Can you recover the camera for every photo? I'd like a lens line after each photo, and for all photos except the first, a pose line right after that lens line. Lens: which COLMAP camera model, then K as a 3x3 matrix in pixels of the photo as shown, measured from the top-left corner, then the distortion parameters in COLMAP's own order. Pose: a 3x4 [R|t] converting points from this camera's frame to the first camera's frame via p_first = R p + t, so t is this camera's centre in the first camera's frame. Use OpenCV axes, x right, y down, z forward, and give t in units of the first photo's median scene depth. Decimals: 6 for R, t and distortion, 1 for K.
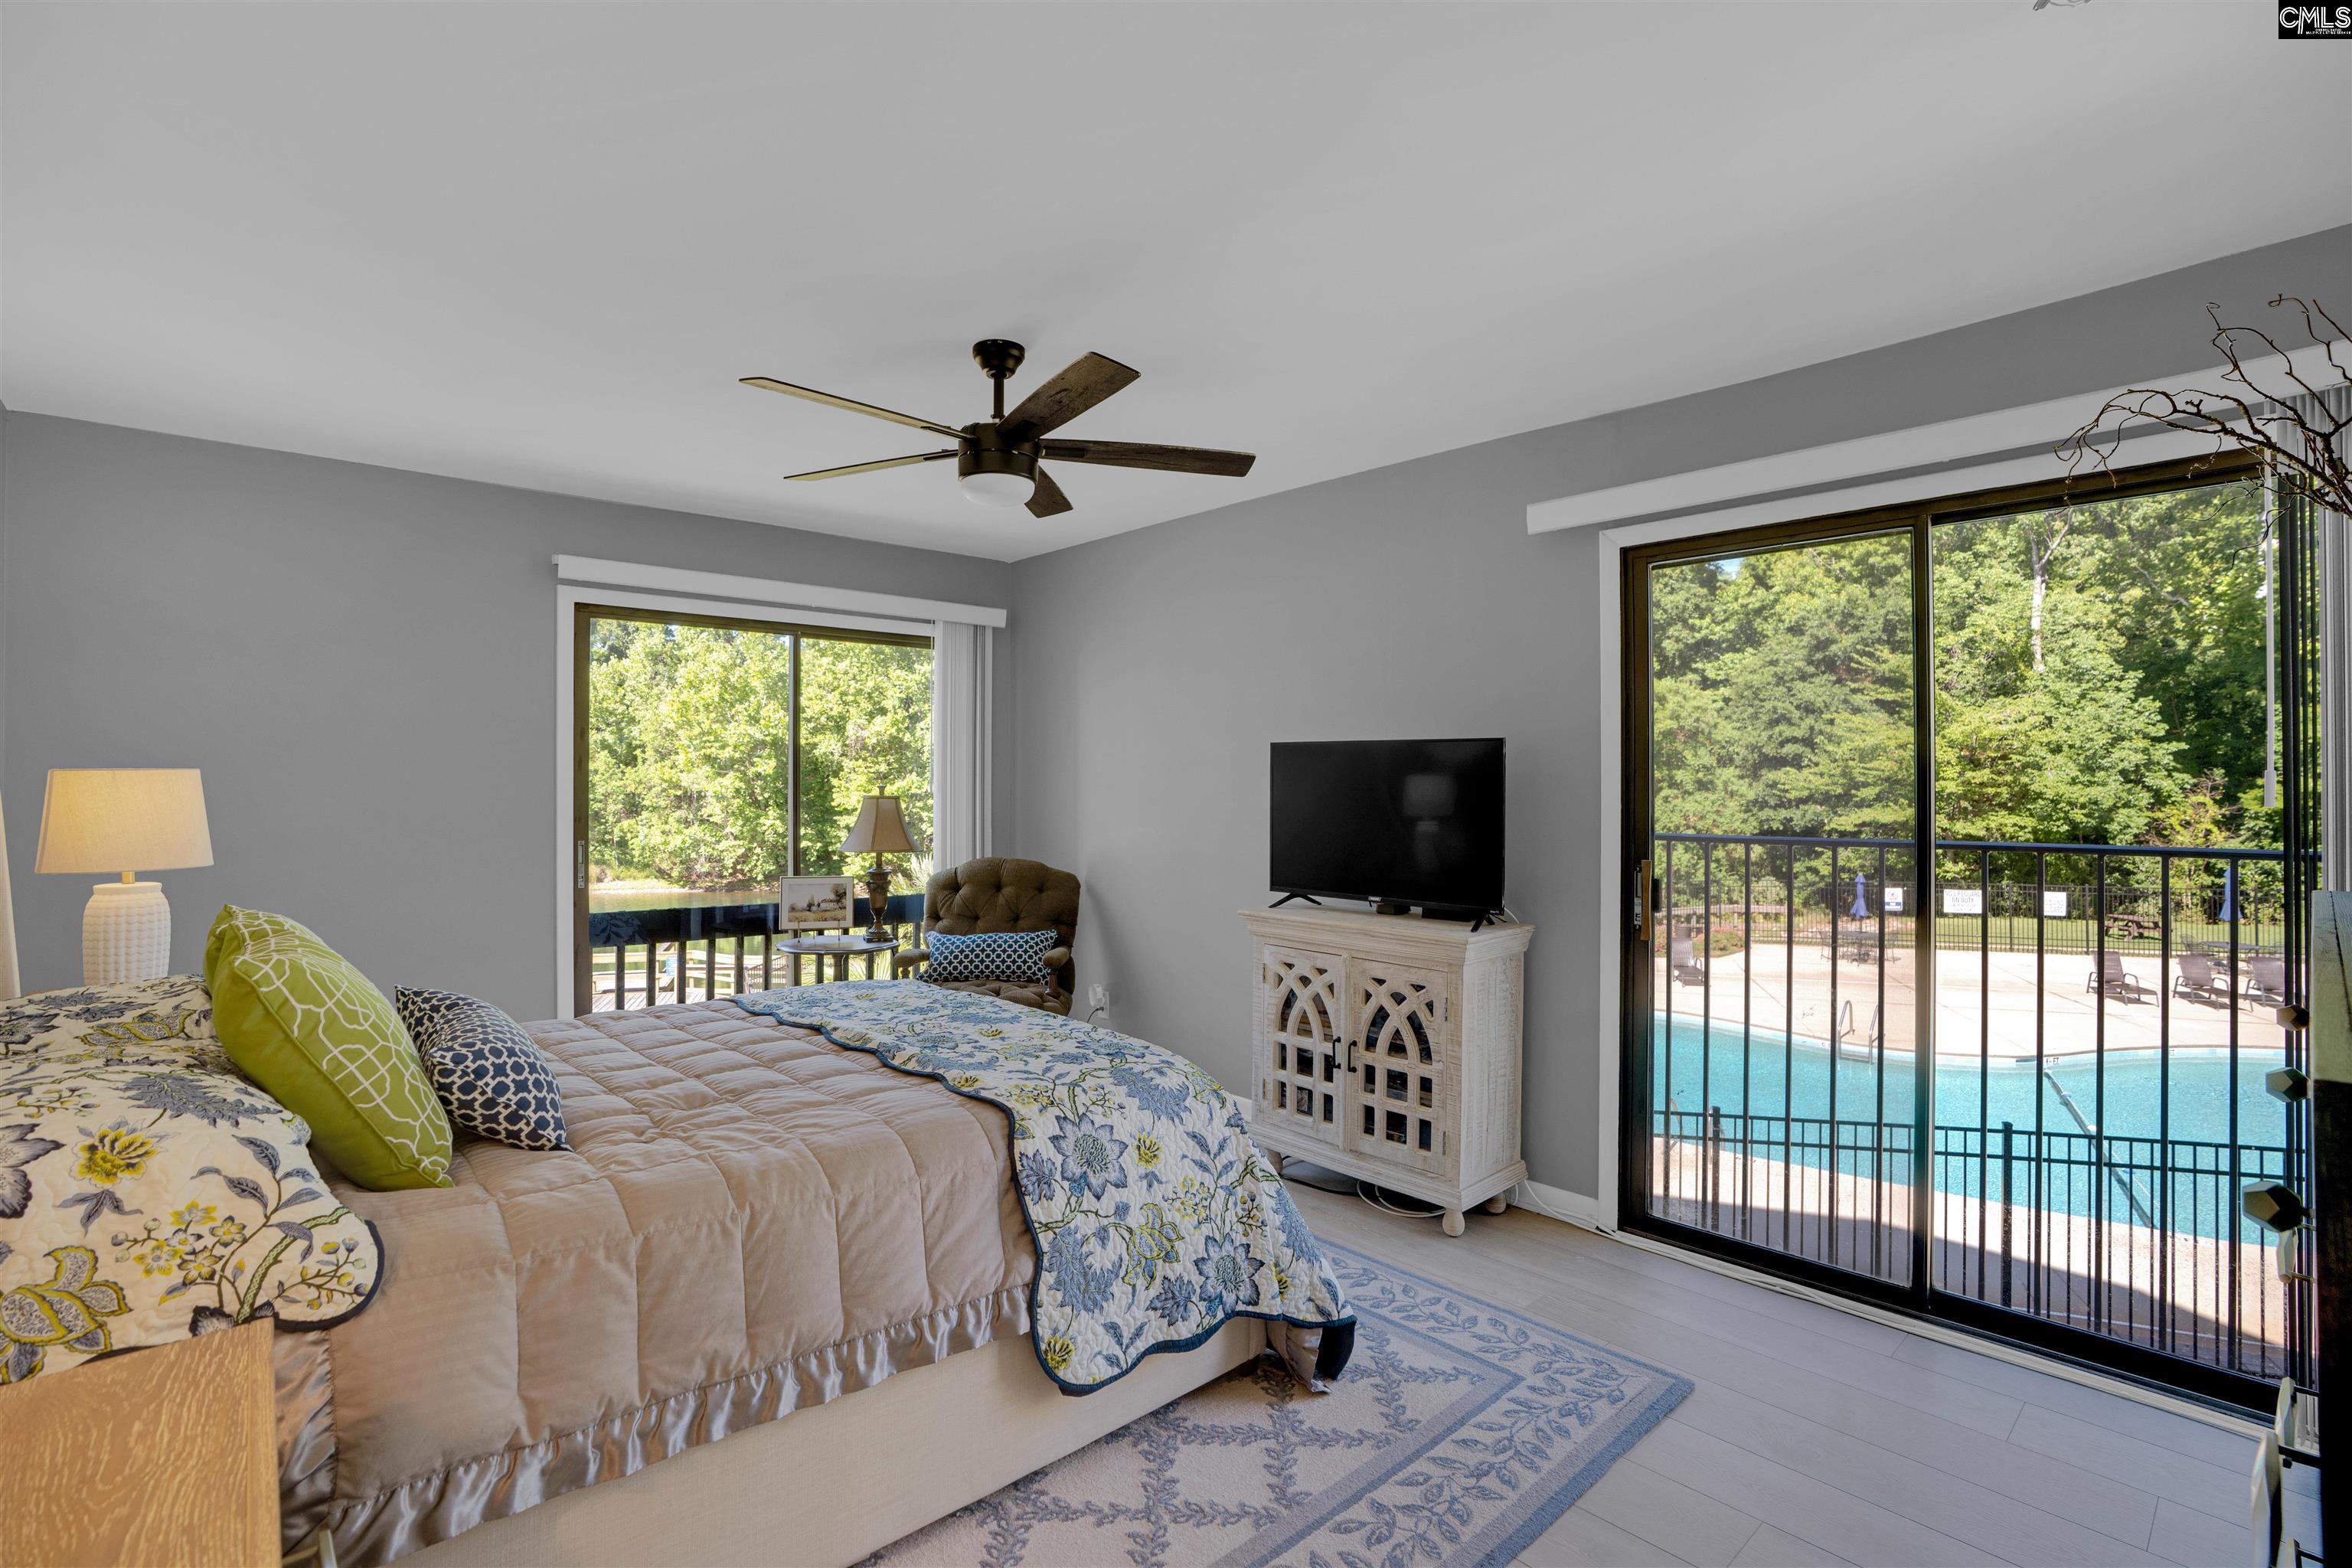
lens RADIAL K [[1096.5, 0, 1161.8], [0, 1096.5, 781.4], [0, 0, 1]] dist [-0.066796, 0.029543]
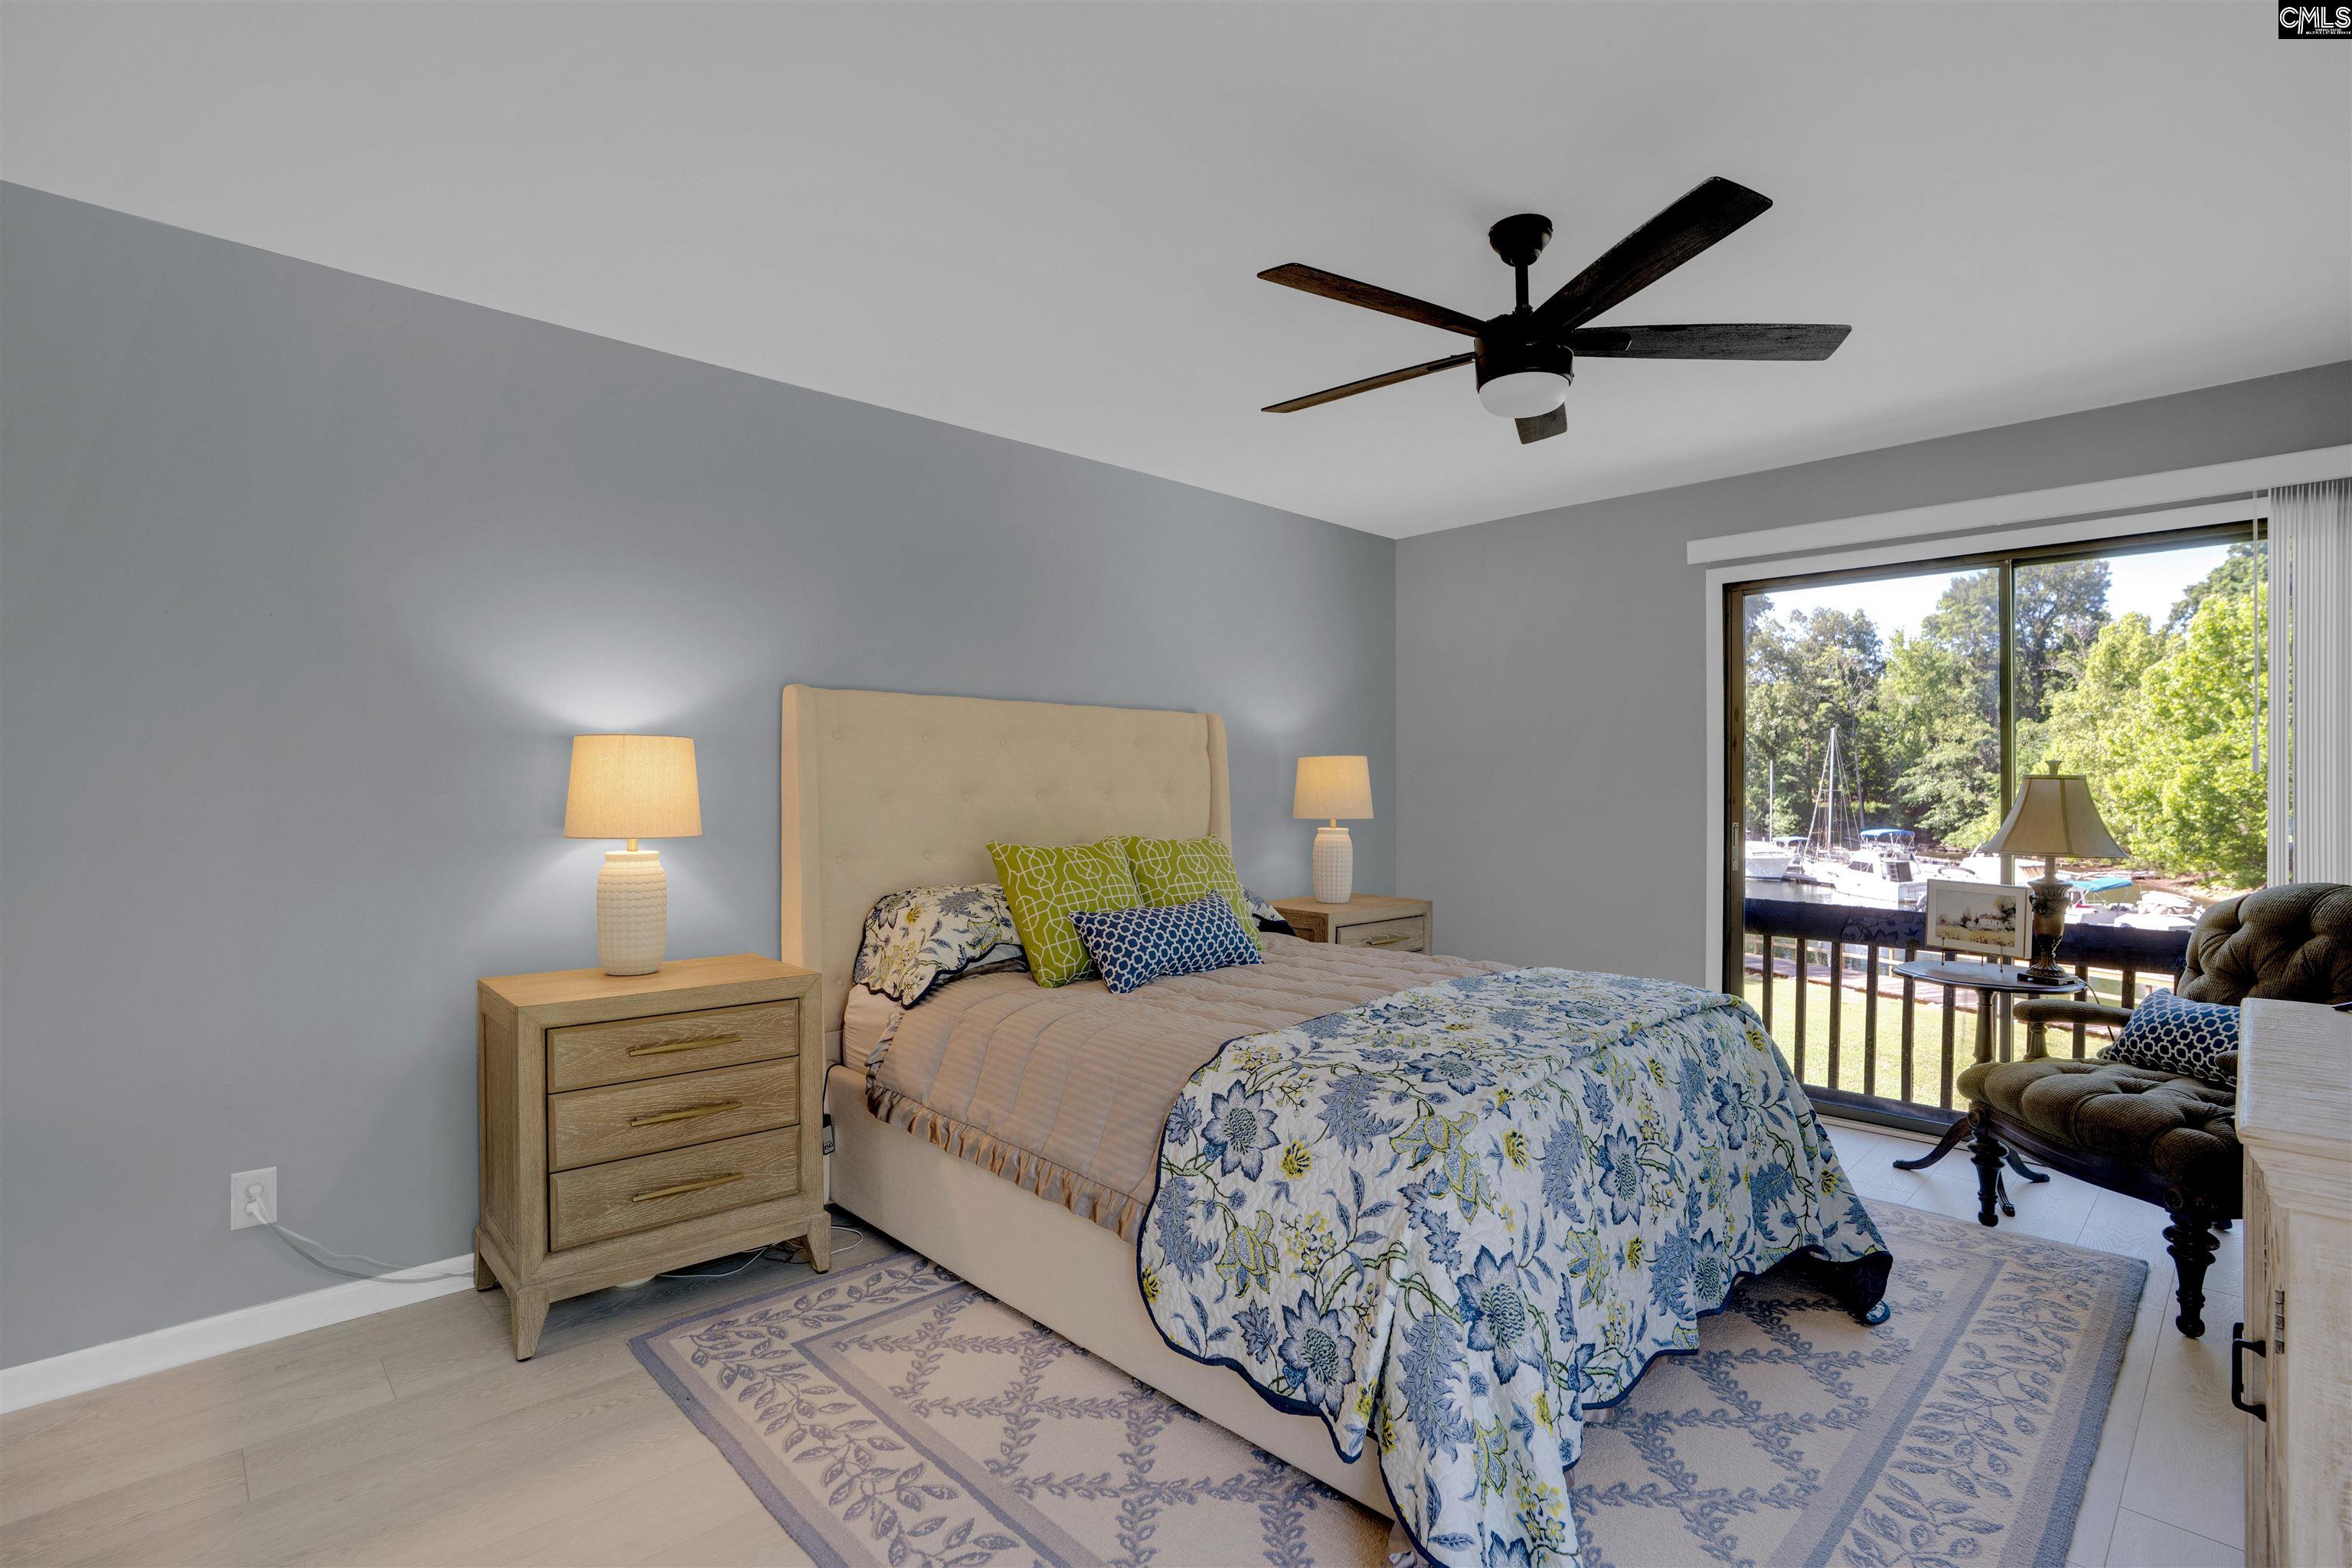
lens RADIAL K [[1096.5, 0, 1161.8], [0, 1096.5, 781.4], [0, 0, 1]] dist [-0.066796, 0.029543]
pose [[0.030485, -0.003822, -0.999528, 0.400841], [-0.000697, 0.999992, -0.003845, 0.020318], [0.999535, 0.000813, 0.030482, 0.412447]]
